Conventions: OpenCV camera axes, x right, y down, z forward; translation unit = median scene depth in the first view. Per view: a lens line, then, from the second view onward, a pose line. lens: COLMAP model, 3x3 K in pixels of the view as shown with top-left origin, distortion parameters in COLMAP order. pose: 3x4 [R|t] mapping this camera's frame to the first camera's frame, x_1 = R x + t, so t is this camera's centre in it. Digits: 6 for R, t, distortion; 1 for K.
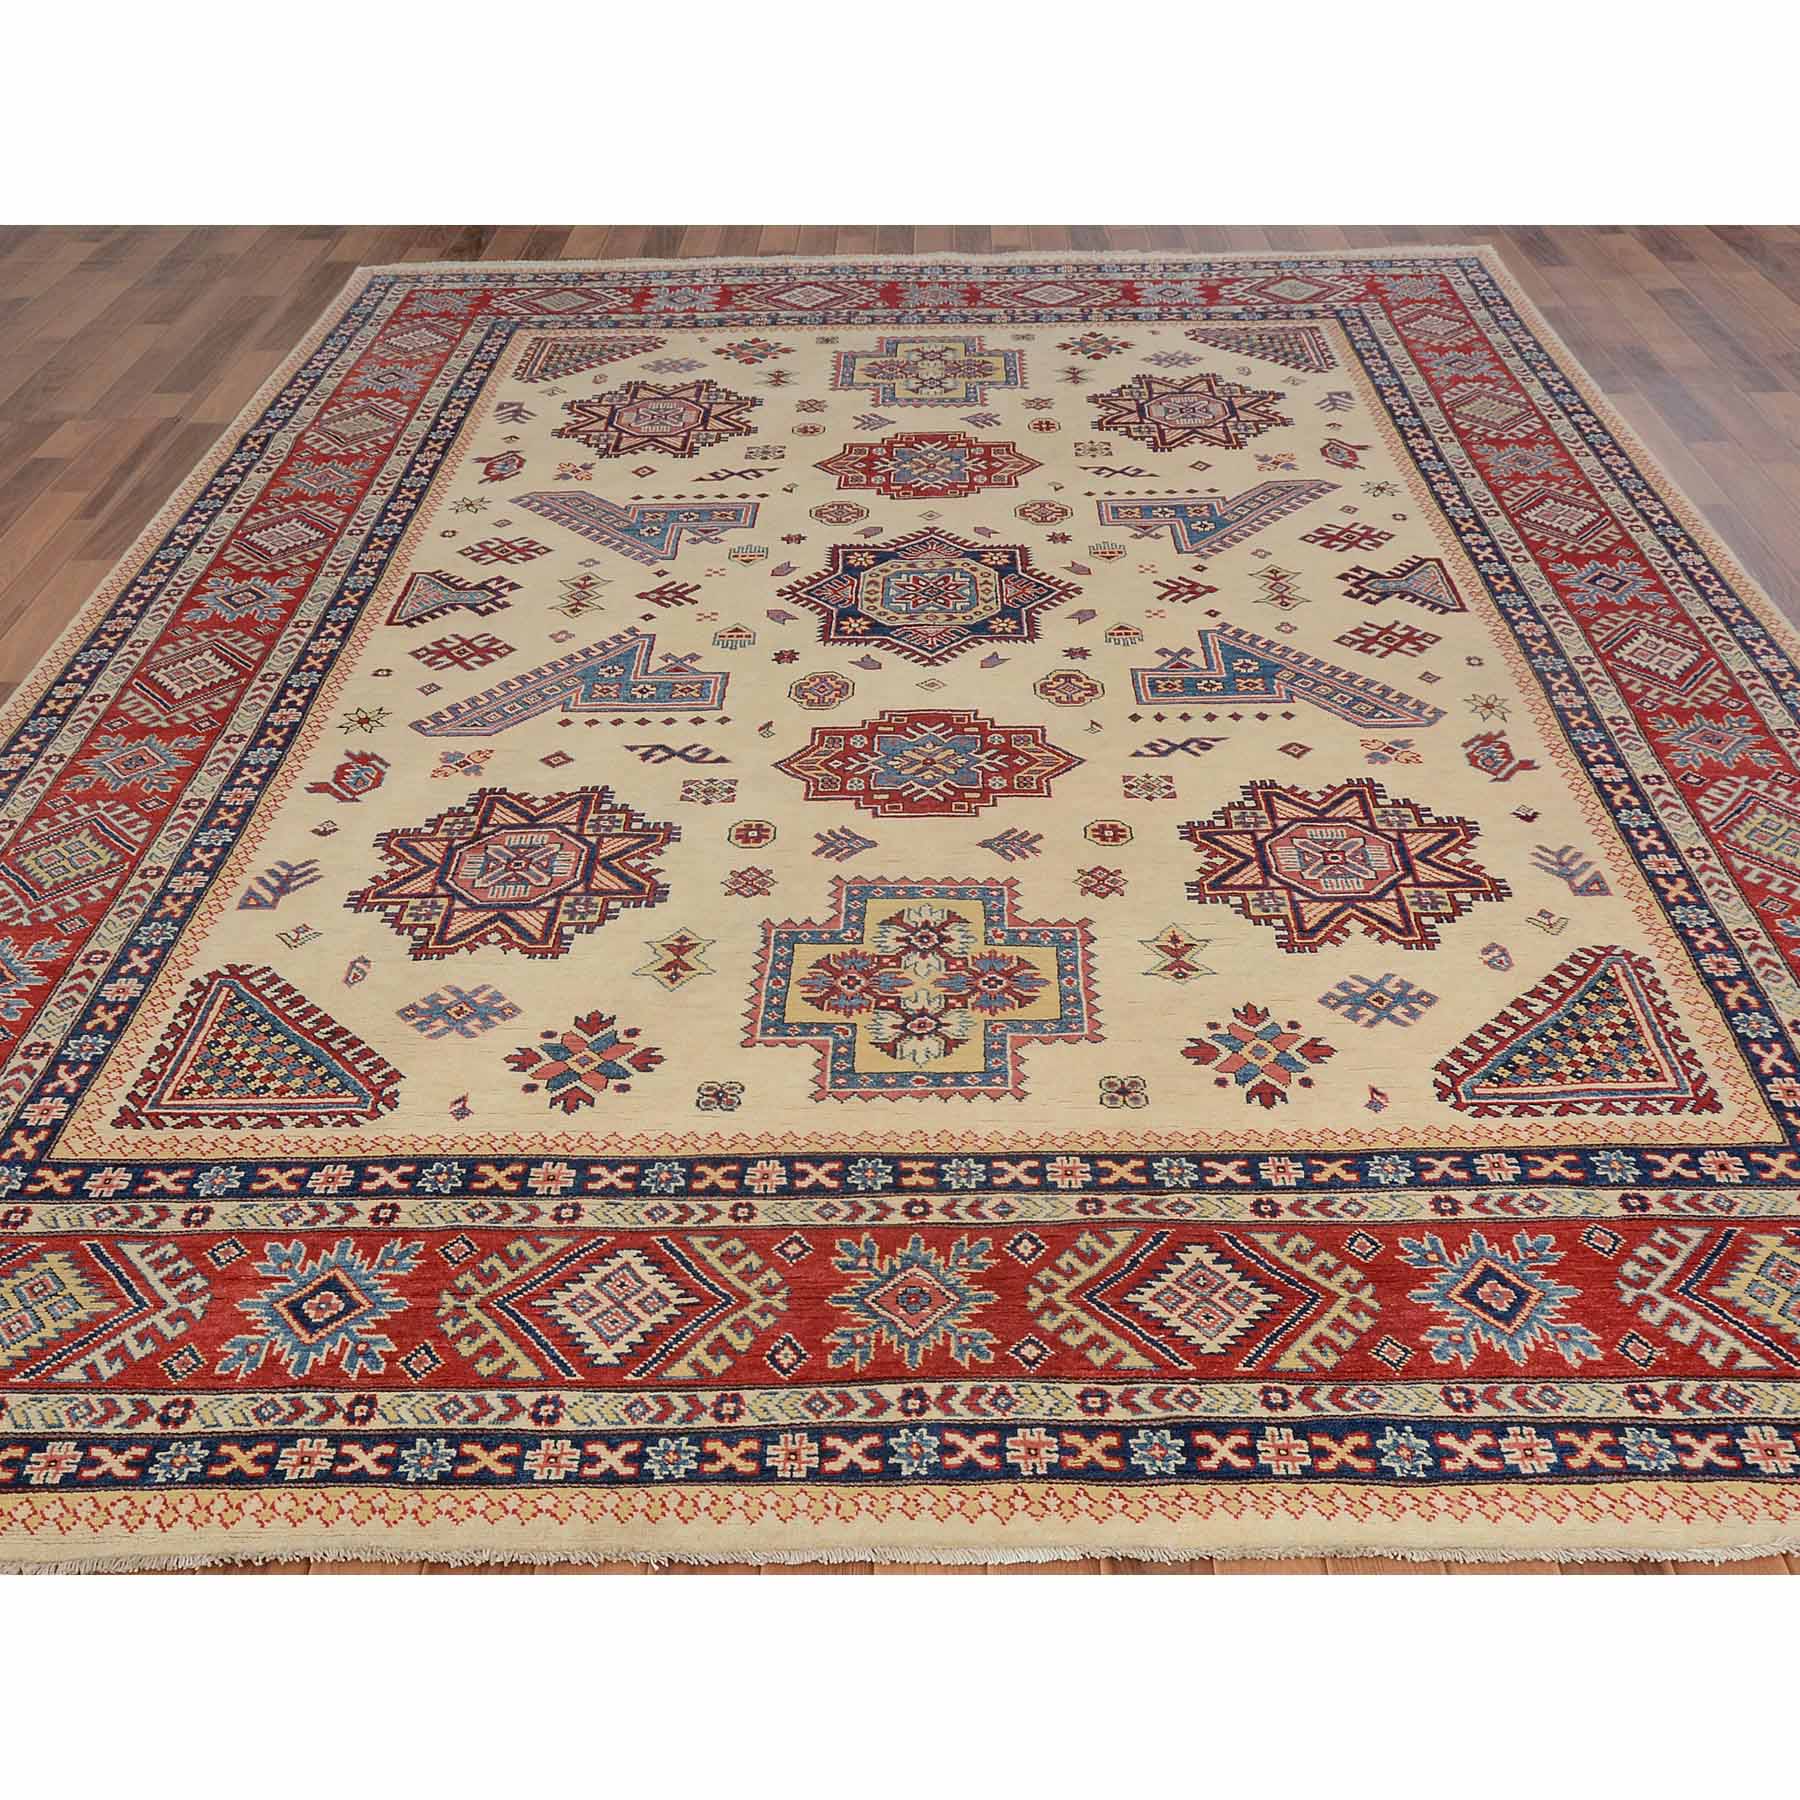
lens RADIAL K [[1968.6, 0, 1022.8], [0, 1968.6, 900.9], [0, 0, 1]] dist [-0.006734, -0.011114]
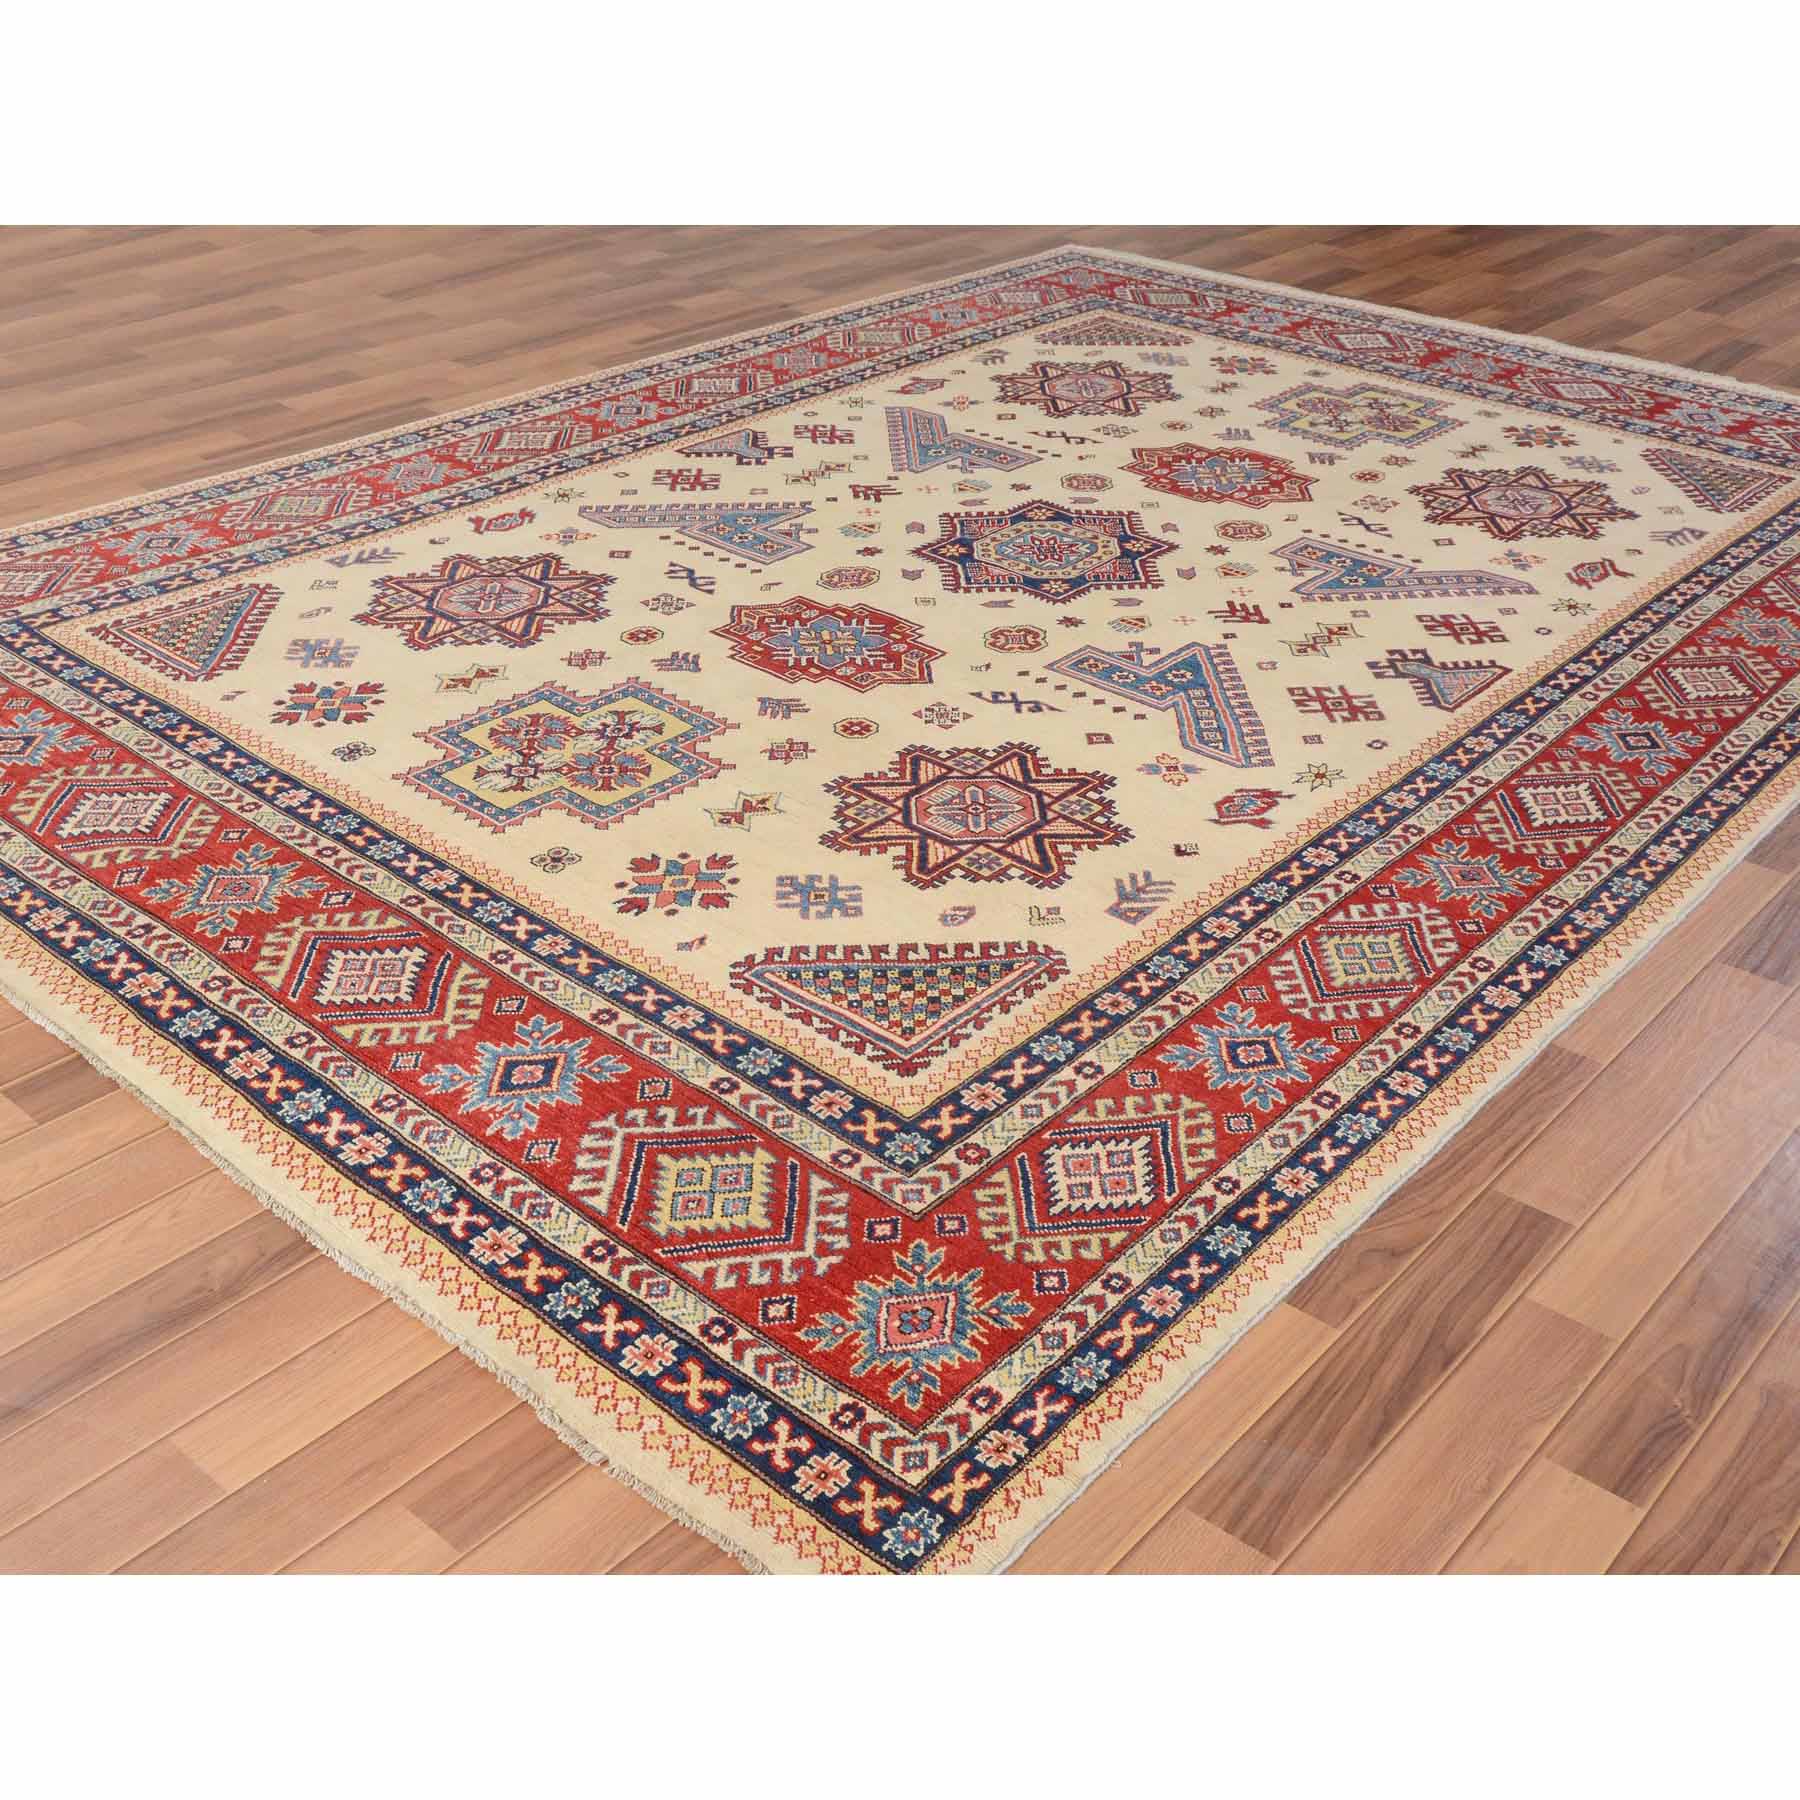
lens RADIAL K [[1968.6, 0, 1022.8], [0, 1968.6, 900.9], [0, 0, 1]] dist [-0.006734, -0.011114]
pose [[0.758722, 0.360149, -0.542802, 0.721634], [-0.390970, 0.918260, 0.062773, -0.049616], [0.521041, 0.164592, 0.837512, 0.135397]]
